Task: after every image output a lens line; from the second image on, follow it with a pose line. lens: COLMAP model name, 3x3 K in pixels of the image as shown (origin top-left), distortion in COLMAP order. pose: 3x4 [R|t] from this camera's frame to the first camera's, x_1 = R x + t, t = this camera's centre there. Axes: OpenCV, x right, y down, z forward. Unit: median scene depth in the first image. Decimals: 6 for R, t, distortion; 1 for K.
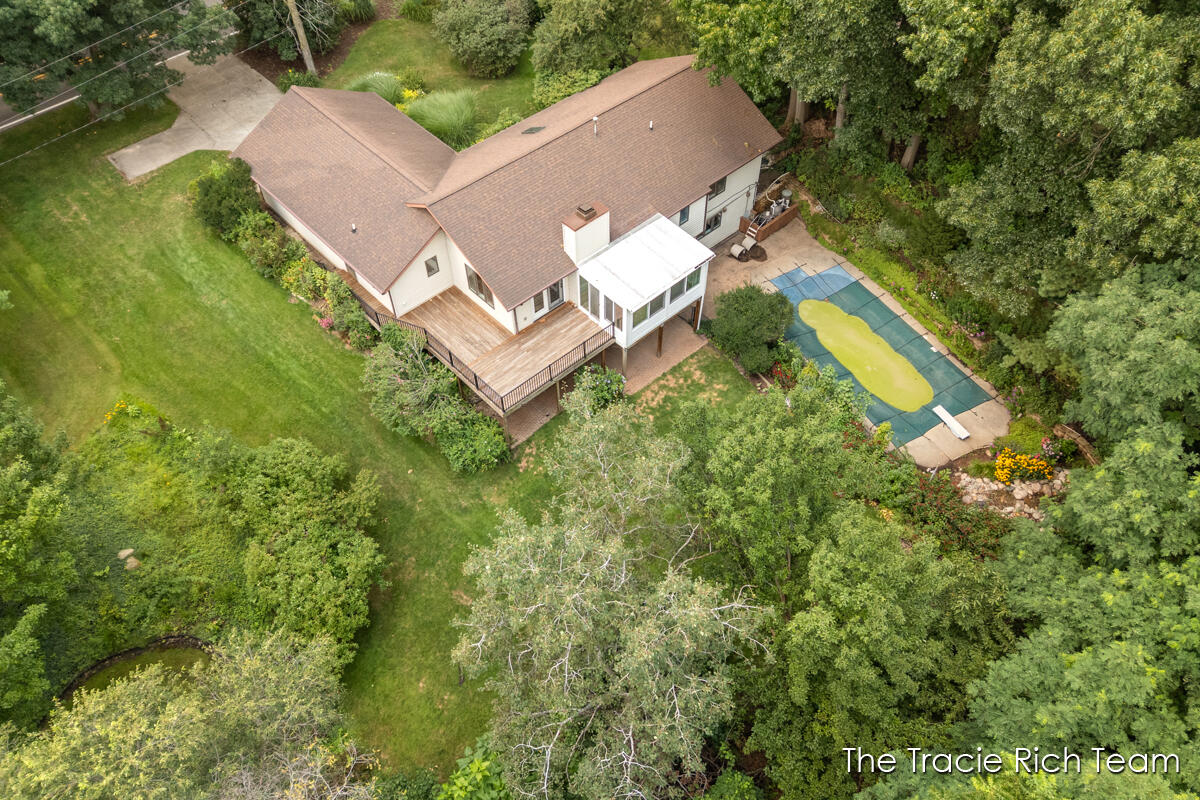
lens RADIAL K [[903.9, 0, 590.5], [0, 903.9, 382.3], [0, 0, 1]] dist [0.059999, -0.003893]
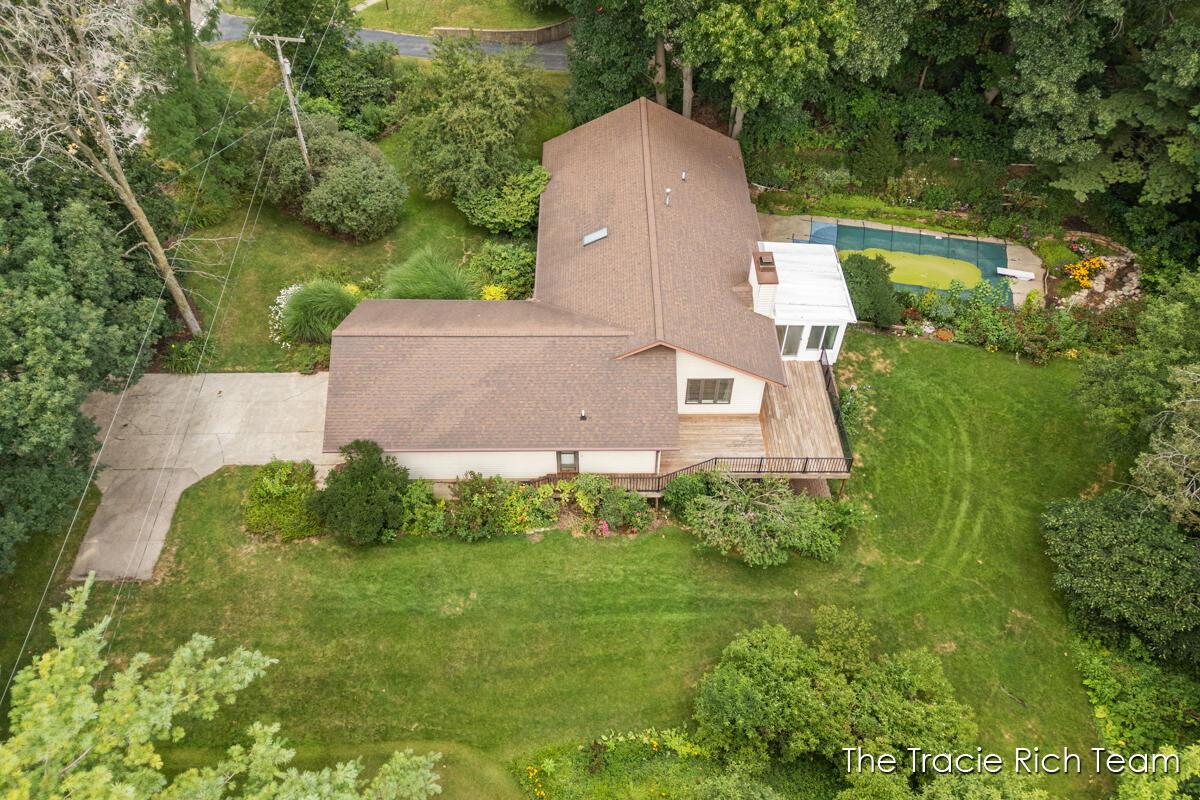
lens RADIAL K [[903.9, 0, 590.5], [0, 903.9, 382.3], [0, 0, 1]] dist [0.059999, -0.003893]
pose [[0.669585, -0.530806, 0.519519, -0.662818], [0.552553, 0.823412, 0.129140, -0.292929], [-0.496327, 0.200592, 0.844644, 0.265943]]
